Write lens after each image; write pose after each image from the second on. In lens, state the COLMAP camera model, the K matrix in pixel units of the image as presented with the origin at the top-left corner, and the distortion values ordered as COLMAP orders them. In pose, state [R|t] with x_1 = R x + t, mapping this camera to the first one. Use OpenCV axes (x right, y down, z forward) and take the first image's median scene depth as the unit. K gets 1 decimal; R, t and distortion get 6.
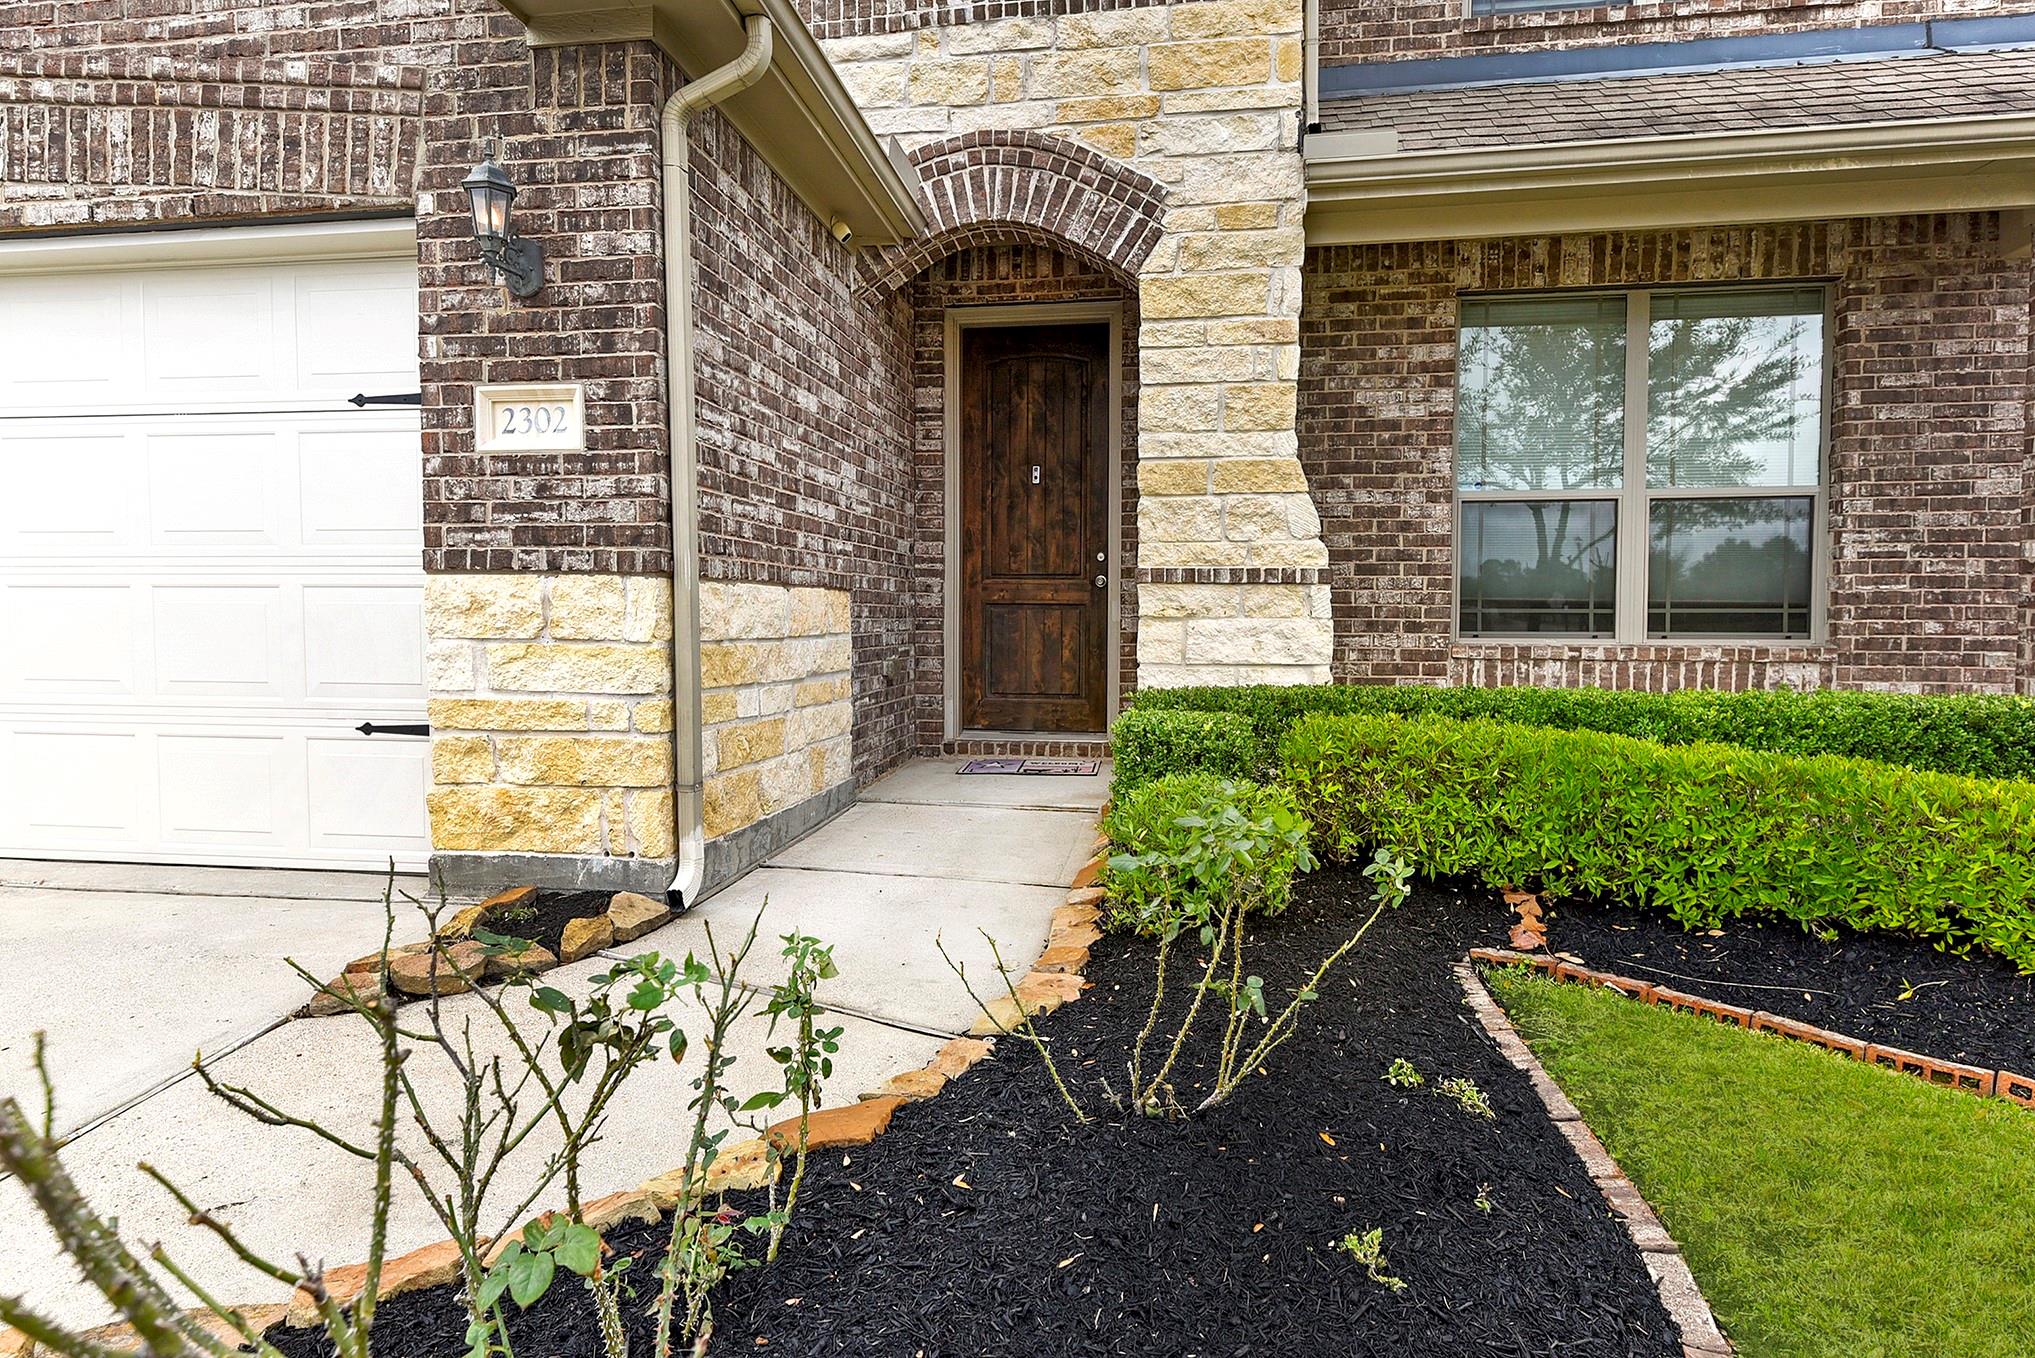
lens RADIAL K [[1146.3, 0, 1016.1], [0, 1146.3, 670.7], [0, 0, 1]] dist [0.015887, -0.001253]
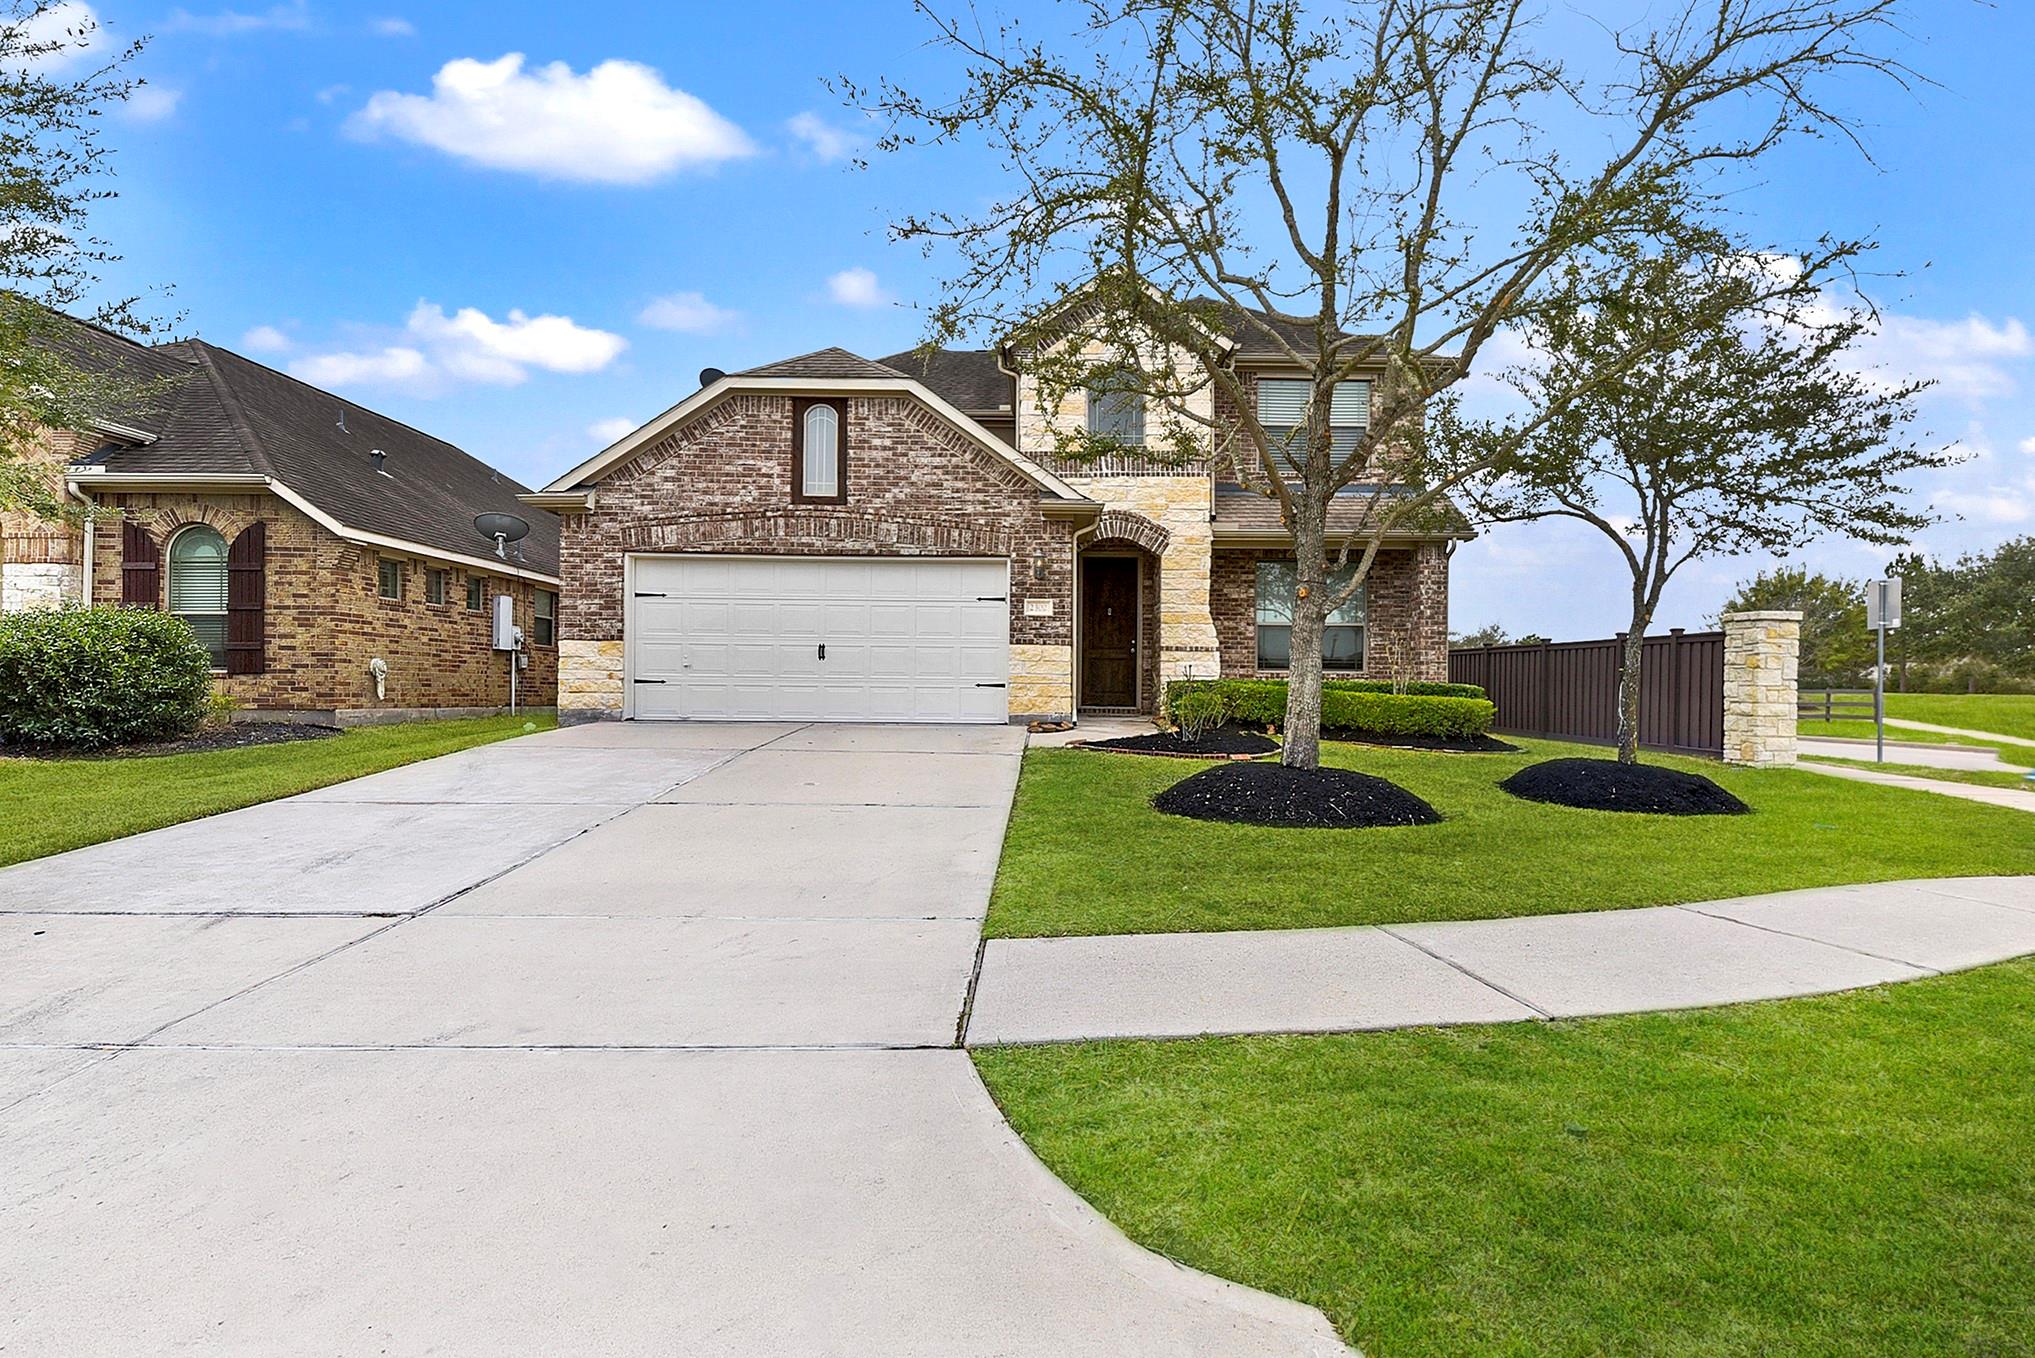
lens RADIAL K [[1006.6, 0, 1057.5], [0, 1006.6, 691.1], [0, 0, 1]] dist [0.011246, 0.000272]
pose [[0.987164, 0.007058, 0.159555, -0.677427], [0.000437, 0.998900, -0.046893, 0.182235], [-0.159710, 0.046361, 0.986075, -1.860548]]
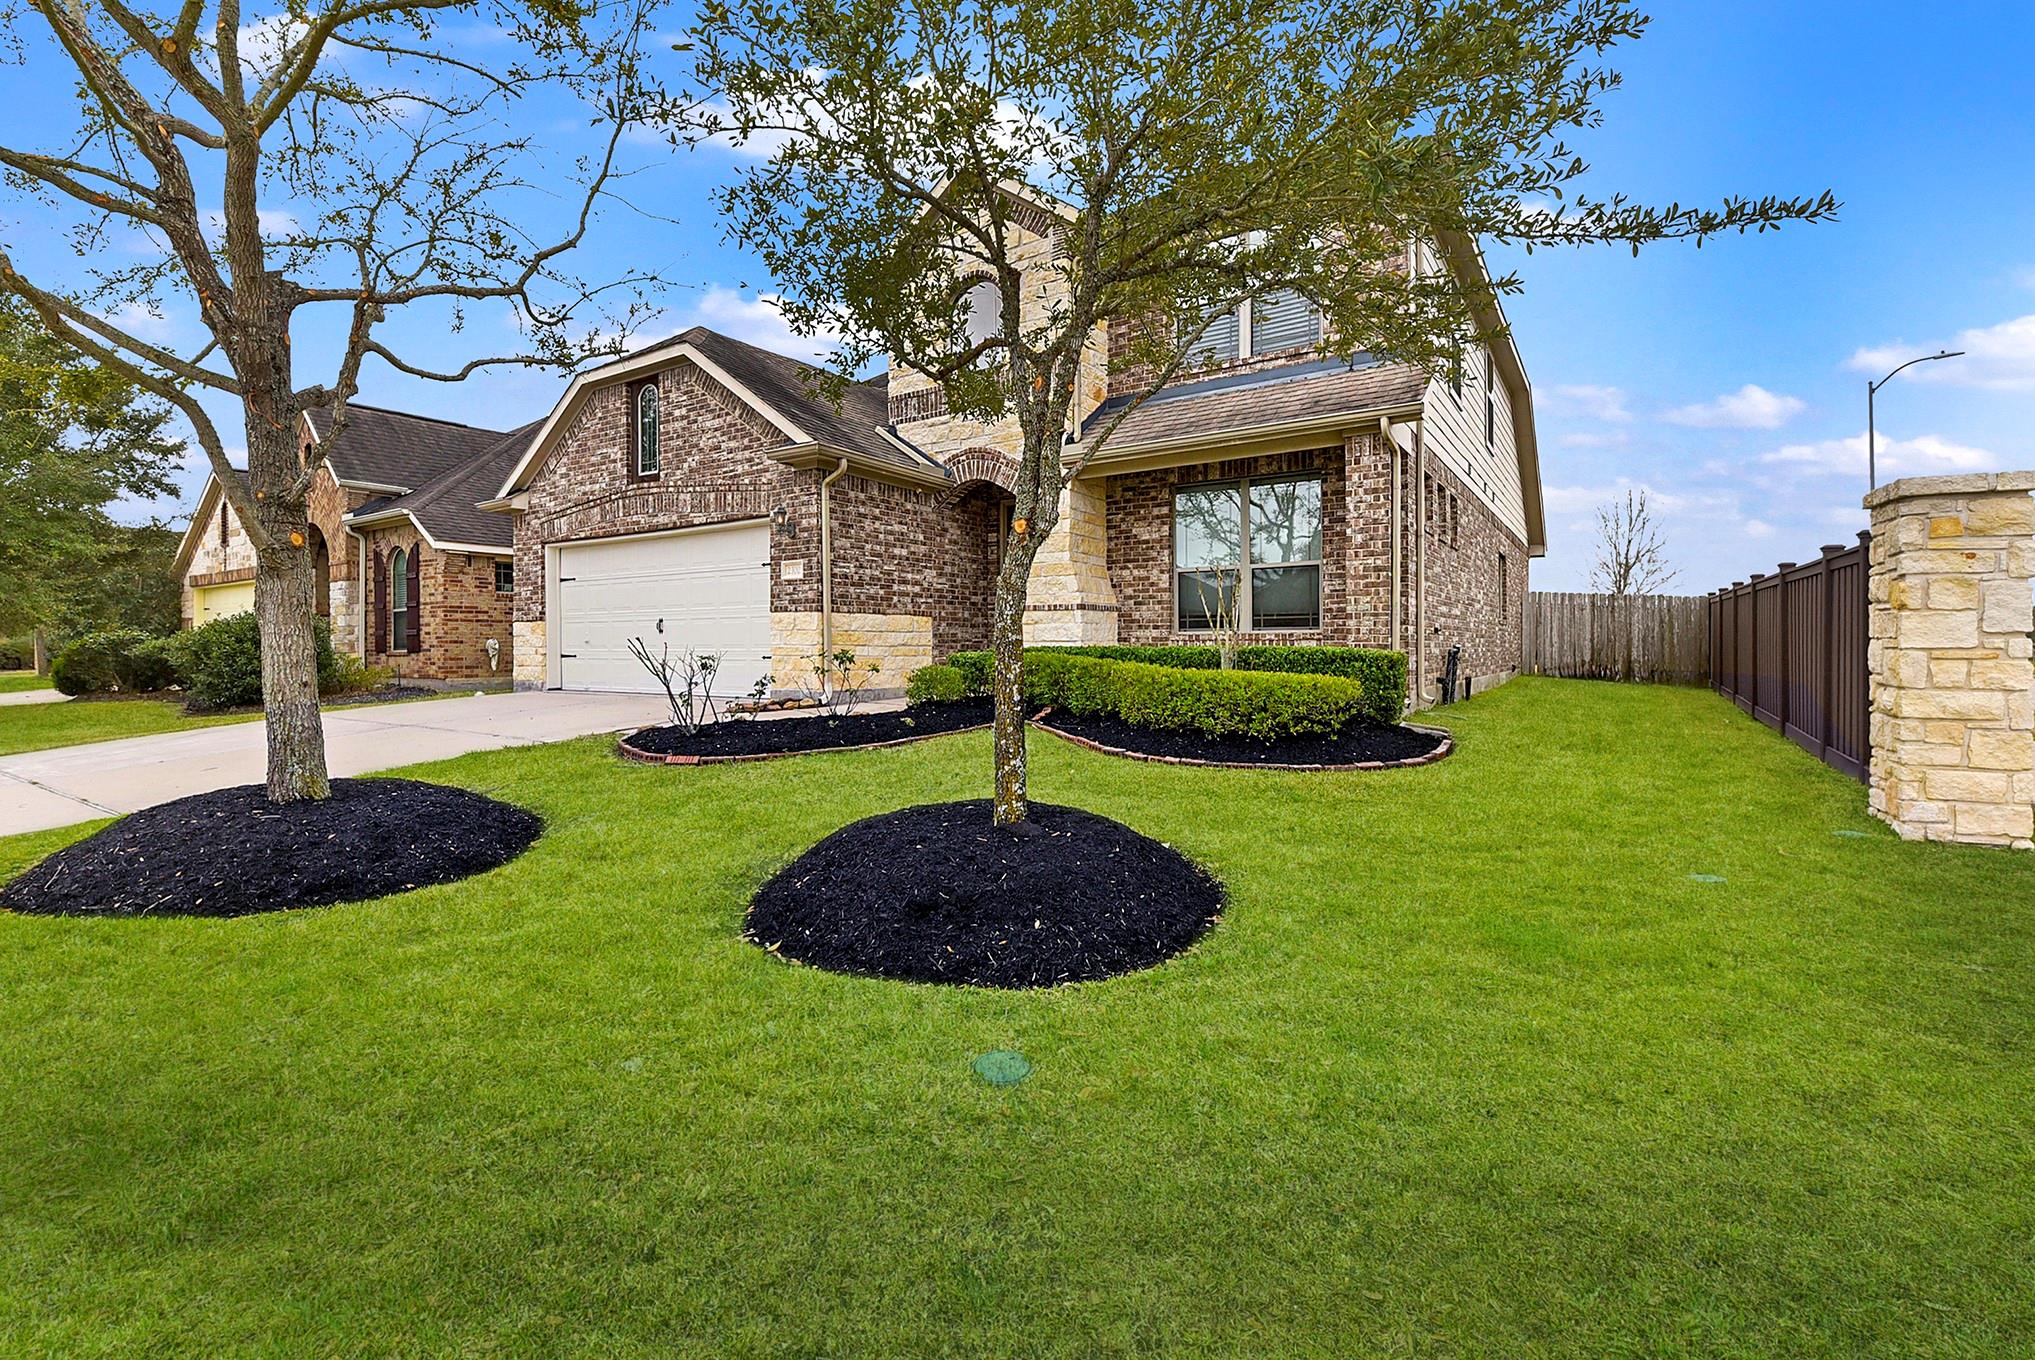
lens RADIAL K [[889.9, 0, 1021.9], [0, 889.9, 648.0], [0, 0, 1]] dist [0.015879, -0.007275]
pose [[0.907142, -0.005872, -0.420784, 1.044767], [-0.012846, 0.999050, -0.041636, 0.100918], [0.420629, 0.043175, 0.906205, -0.913473]]
